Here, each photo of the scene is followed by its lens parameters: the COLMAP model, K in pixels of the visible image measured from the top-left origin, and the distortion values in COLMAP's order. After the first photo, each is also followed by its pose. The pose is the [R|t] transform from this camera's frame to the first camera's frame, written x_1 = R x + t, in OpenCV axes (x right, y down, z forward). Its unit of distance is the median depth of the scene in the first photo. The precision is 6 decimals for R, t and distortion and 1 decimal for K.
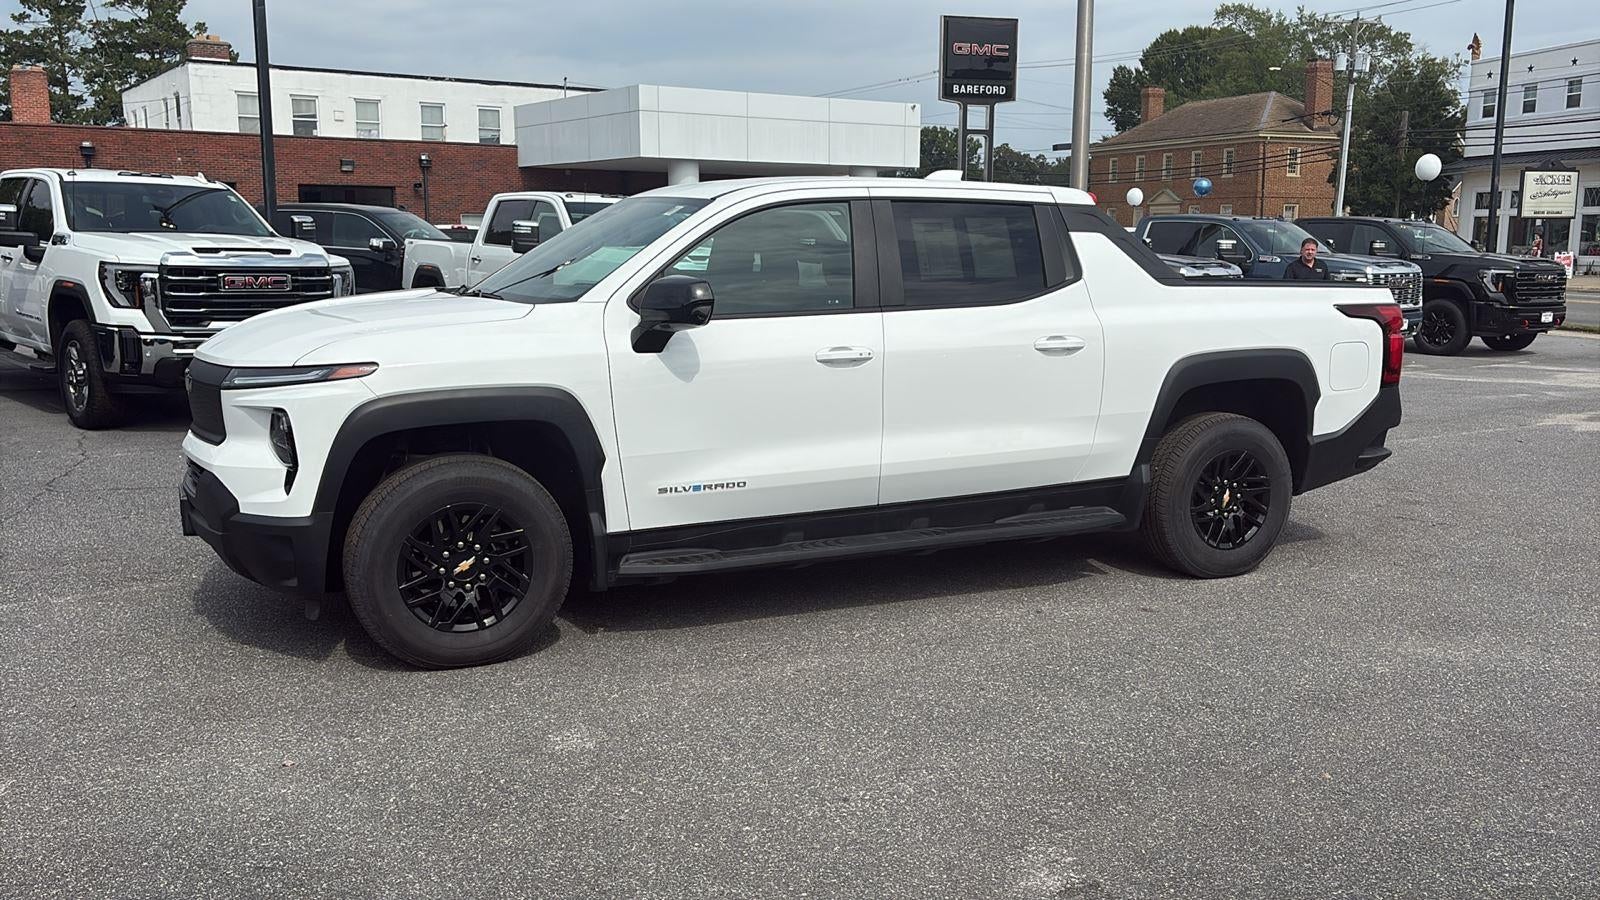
lens RADIAL K [[1400.0, 0, 816.4], [0, 1400.0, 450.1], [0, 0, 1]] dist [0.043032, -0.030522]
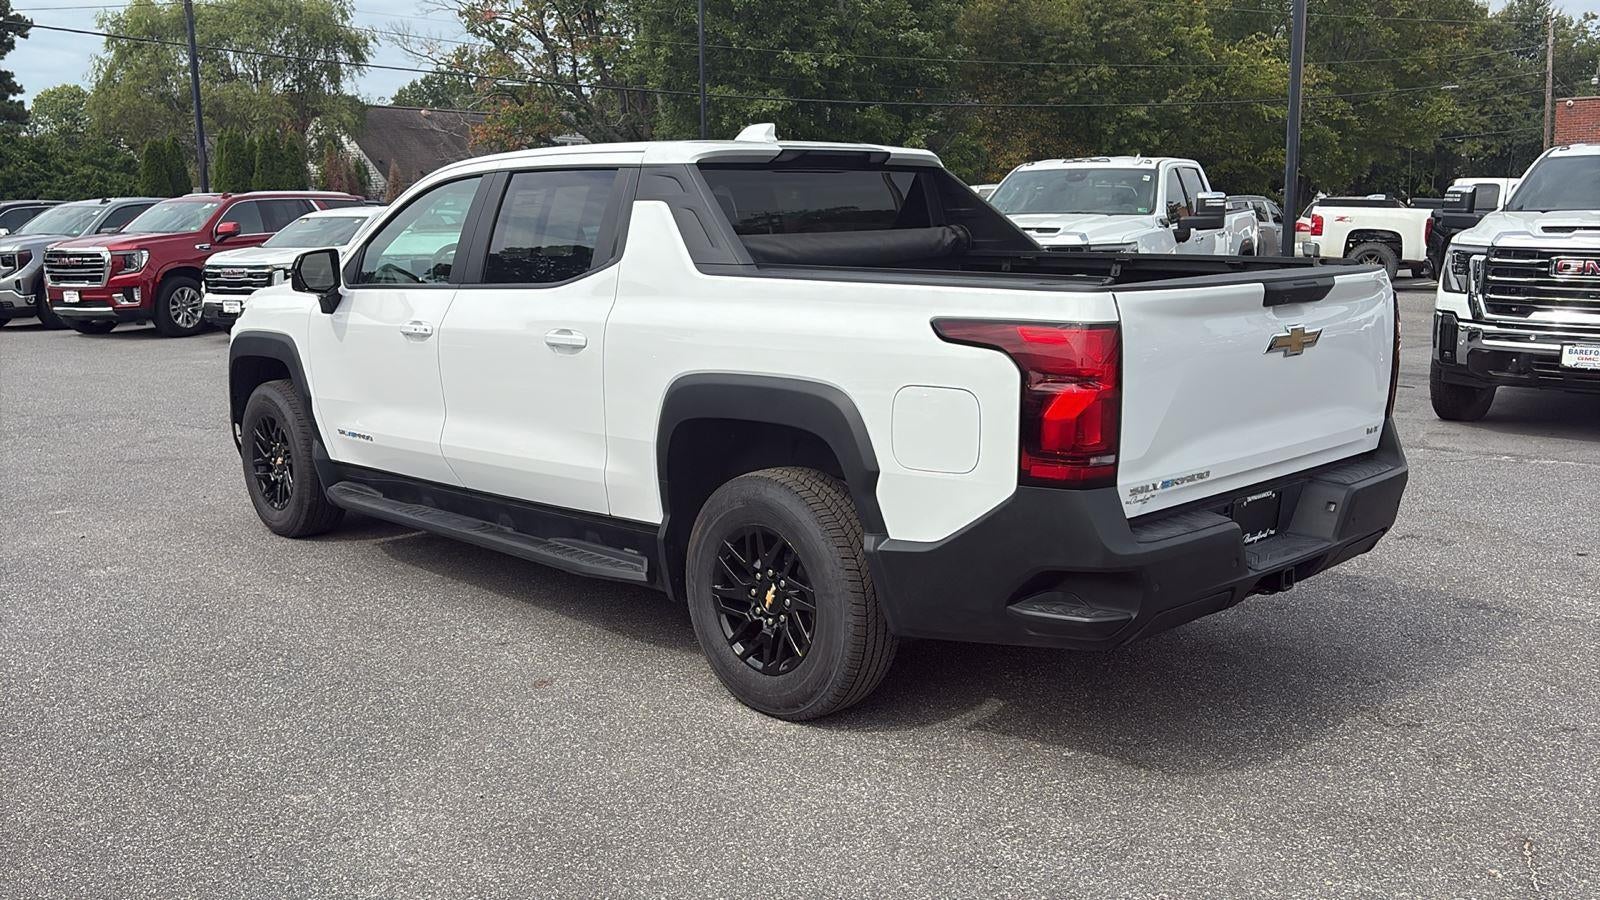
lens RADIAL K [[1400.0, 0, 785.6], [0, 1400.0, 460.2], [0, 0, 1]] dist [0.043032, -0.030522]
pose [[0.301506, 0.147744, -0.941948, 0.905419], [-0.128763, 0.985181, 0.113310, -0.105269], [0.944730, 0.087125, 0.316061, 0.792028]]
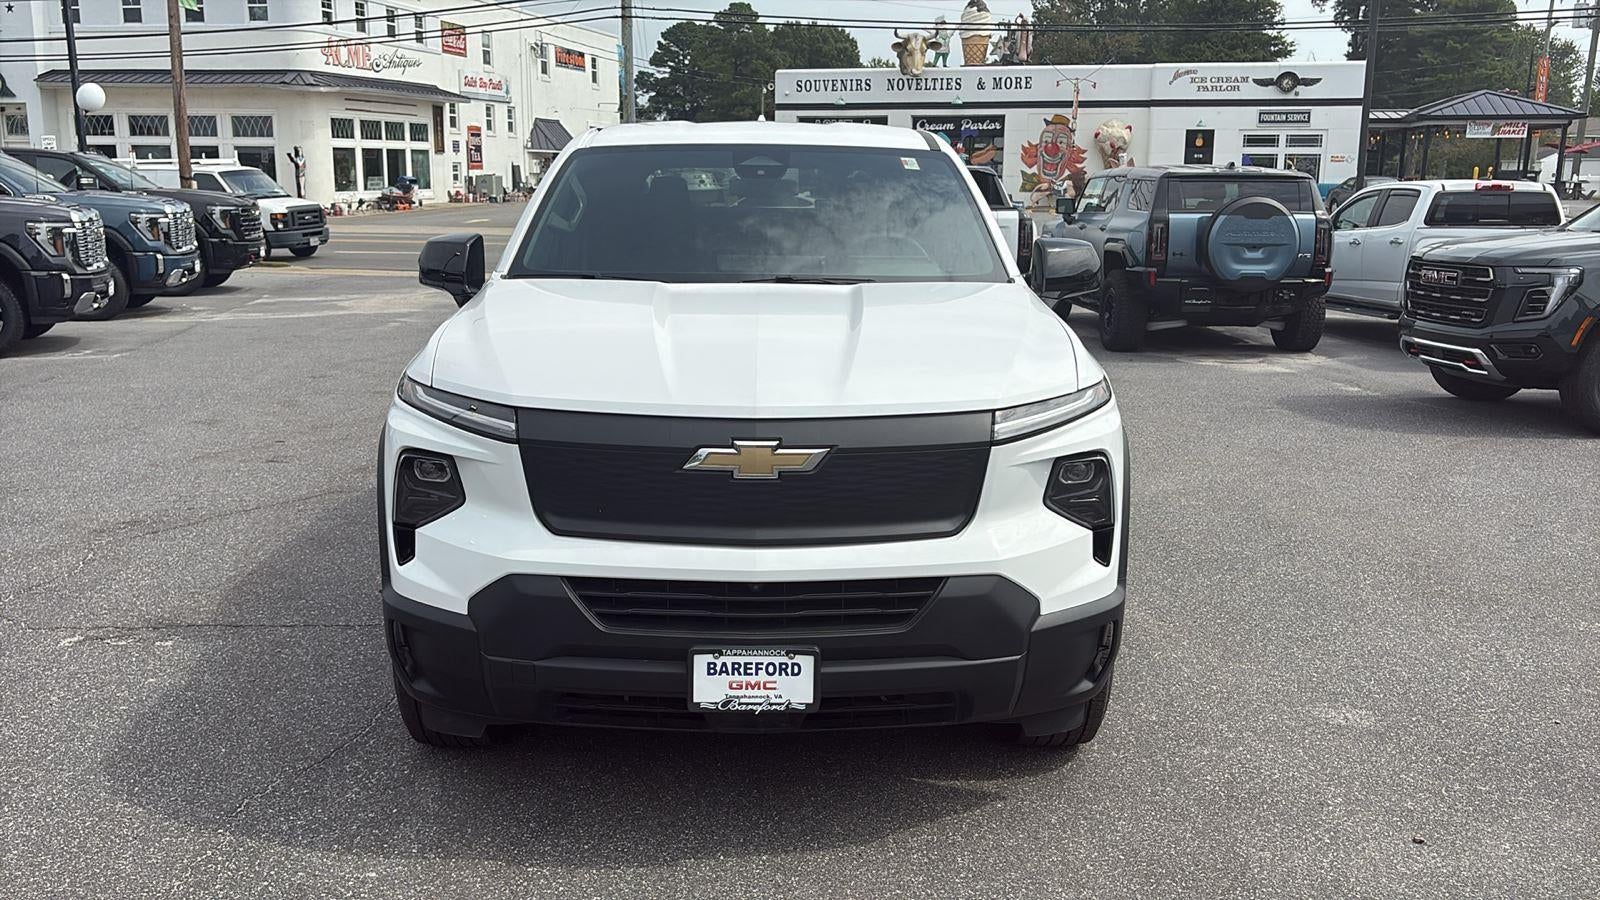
lens RADIAL K [[1400.0, 0, 797.9], [0, 1400.0, 451.9], [0, 0, 1]] dist [0.043032, -0.030522]
pose [[0.420966, -0.181181, 0.888798, -0.782584], [0.135984, 0.981381, 0.135647, -0.106091], [-0.896826, 0.063759, 0.437765, 0.597846]]
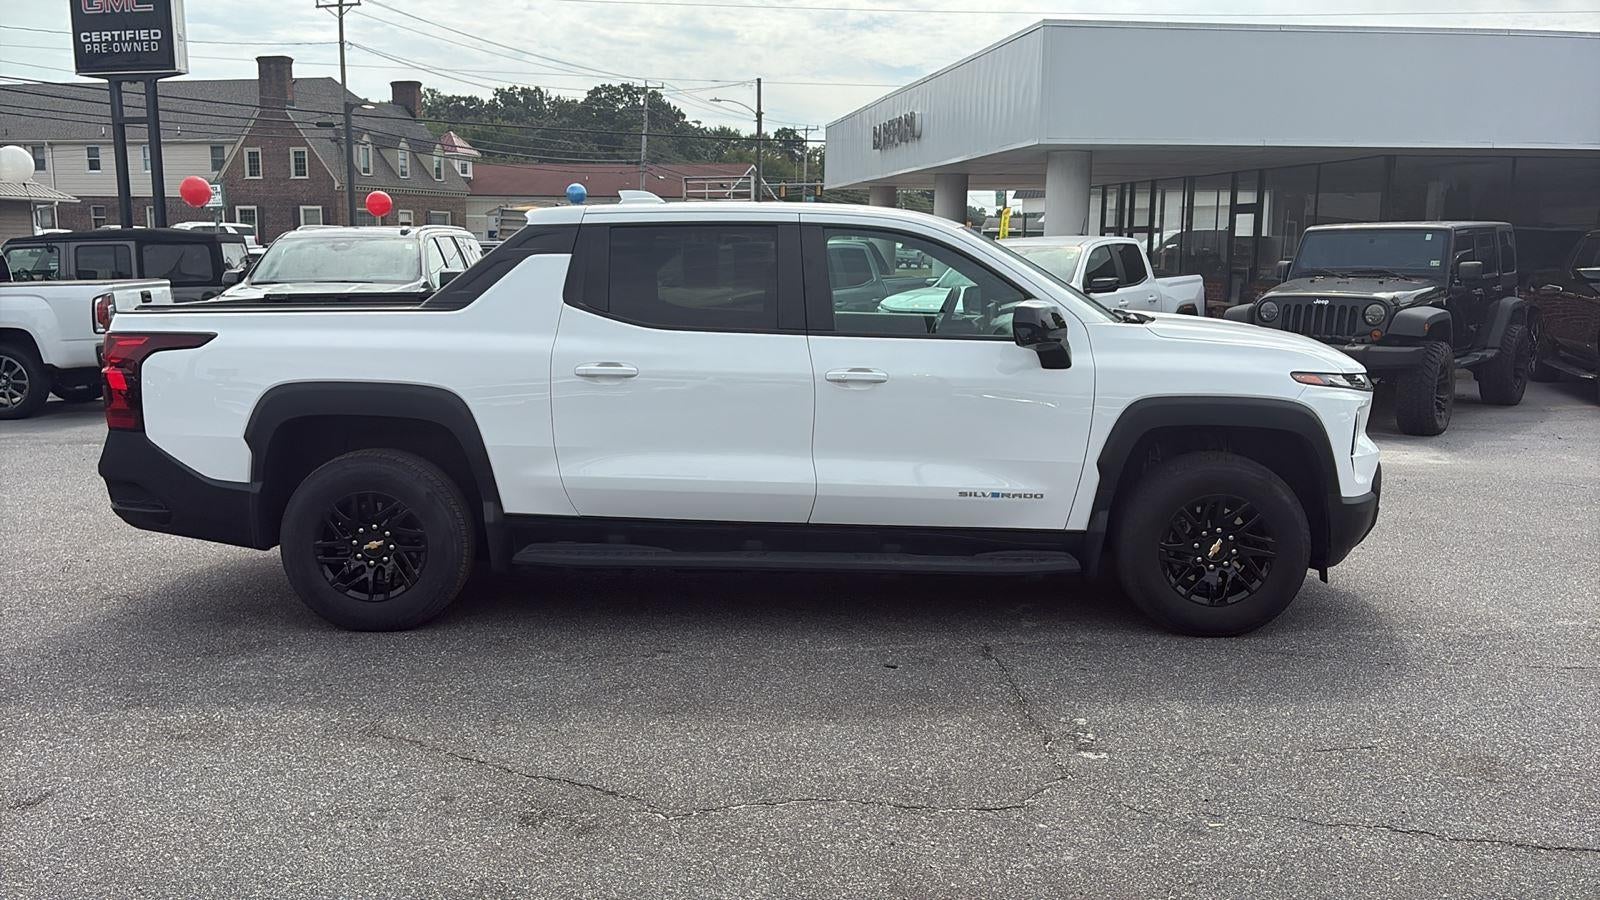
lens RADIAL K [[1400.0, 0, 795.9], [0, 1400.0, 455.5], [0, 0, 1]] dist [0.043032, -0.030522]
pose [[-0.889370, -0.082395, 0.449702, -0.471831], [0.058096, 0.955285, 0.289923, -0.307151], [-0.453482, 0.283975, -0.844815, 1.869271]]
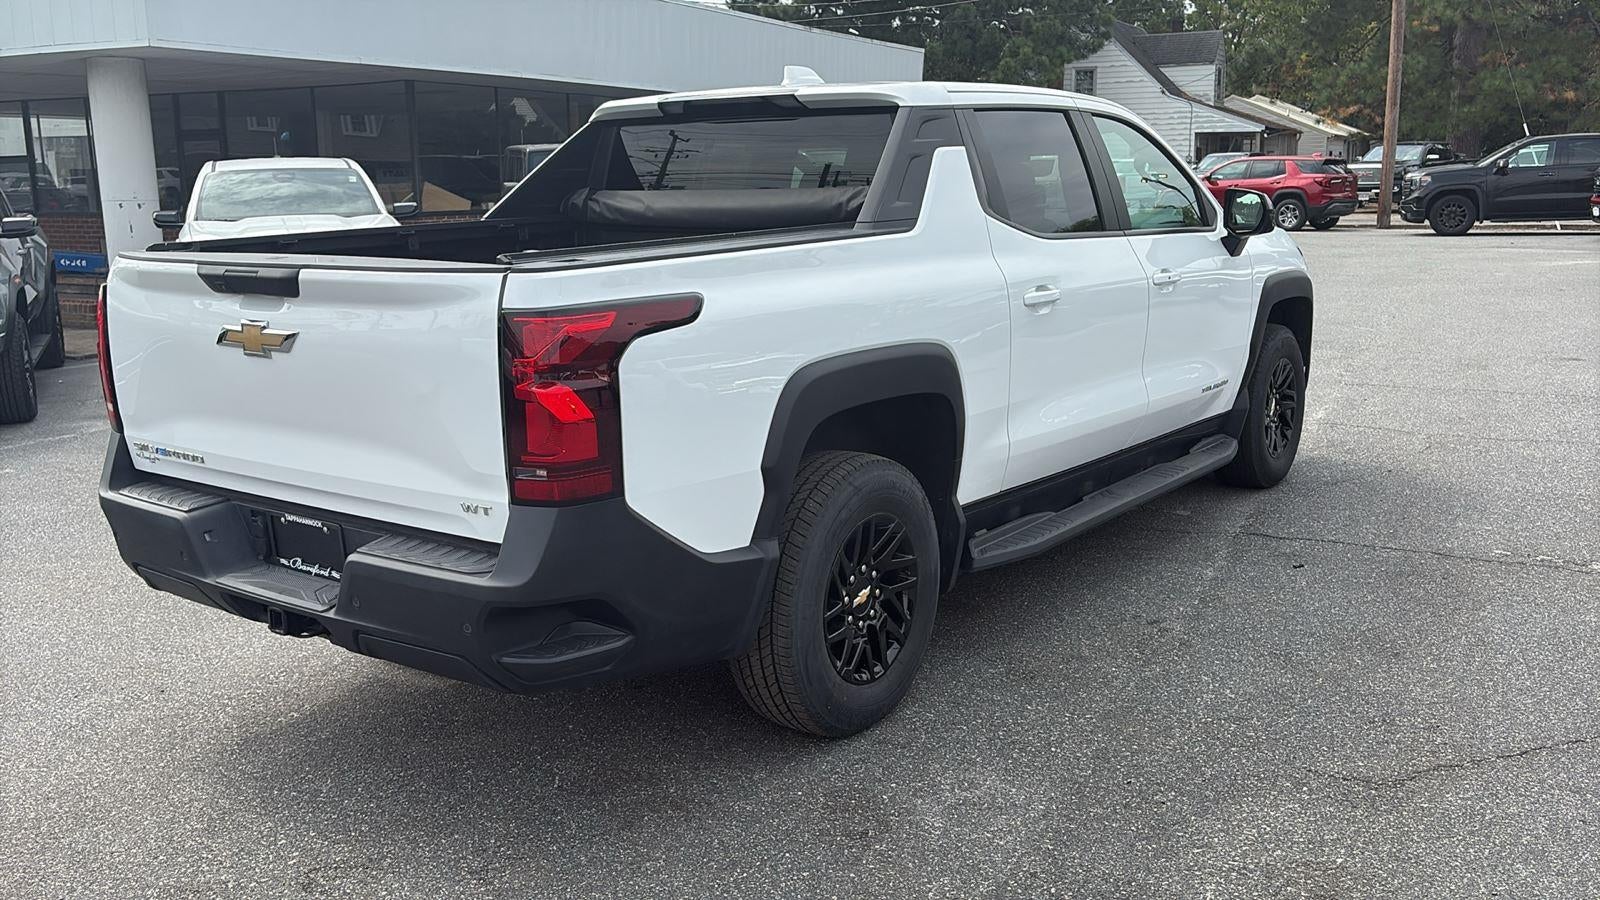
lens RADIAL K [[1400.0, 0, 774.9], [0, 1400.0, 444.9], [0, 0, 1]] dist [0.043032, -0.030522]
pose [[-0.887880, 0.094087, -0.450352, 0.462220], [-0.061918, 0.945524, 0.319610, -0.252135], [0.455890, 0.311660, -0.833686, 1.699367]]
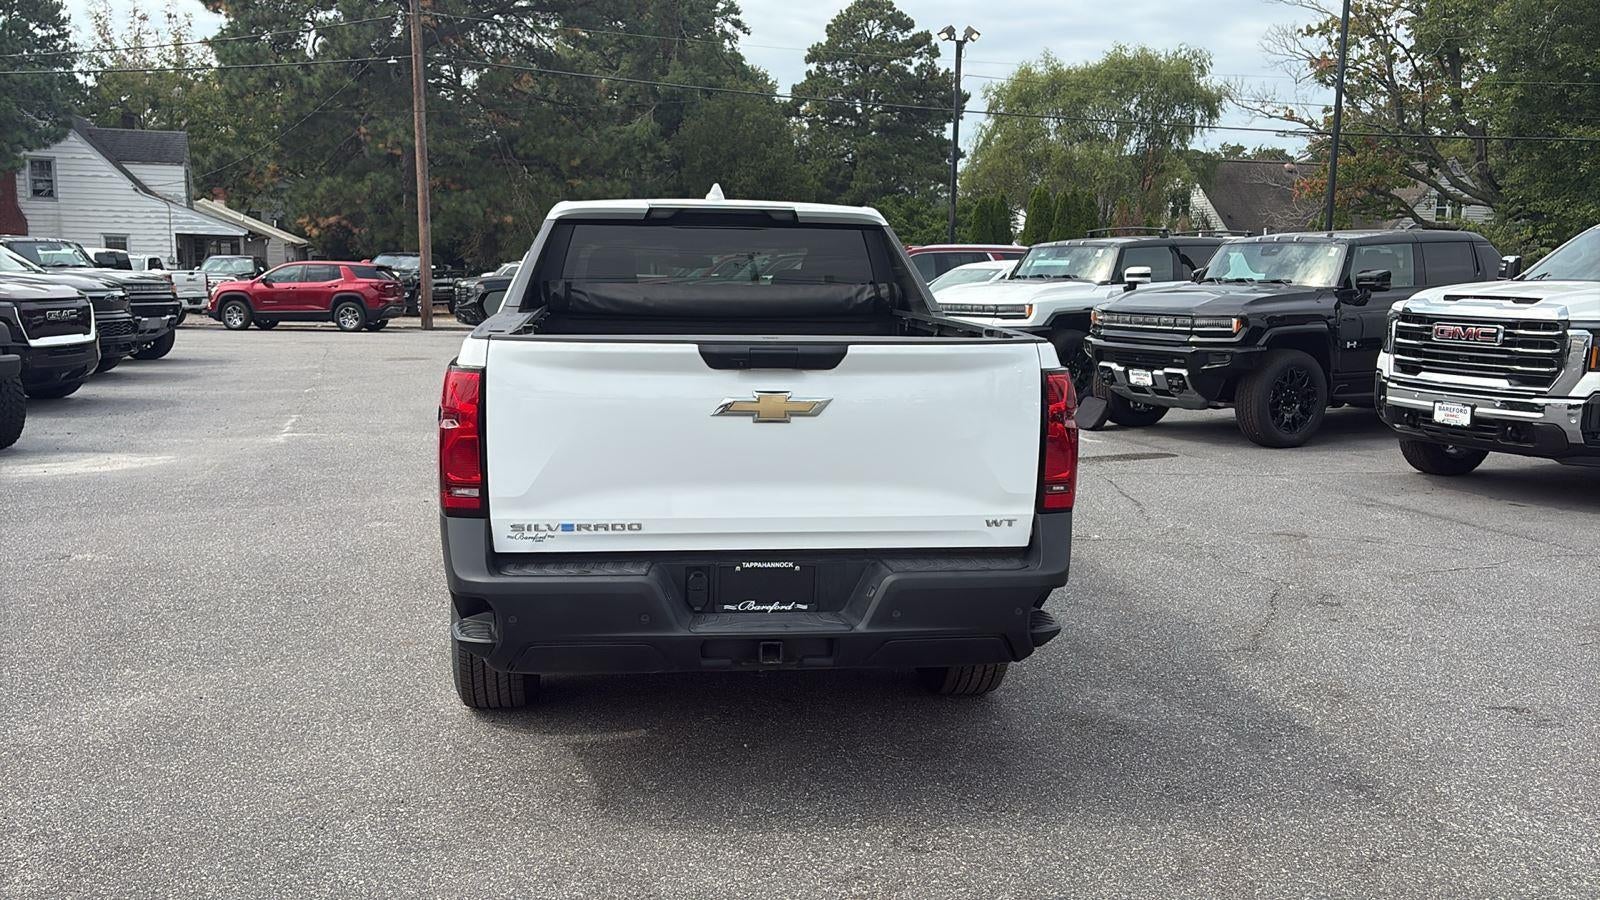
lens RADIAL K [[1400.0, 0, 782.9], [0, 1400.0, 464.8], [0, 0, 1]] dist [0.043032, -0.030522]
pose [[-0.326296, 0.114712, -0.938281, 0.942138], [-0.161224, 0.971311, 0.174818, -0.194136], [0.931417, 0.208316, -0.298441, 1.365087]]
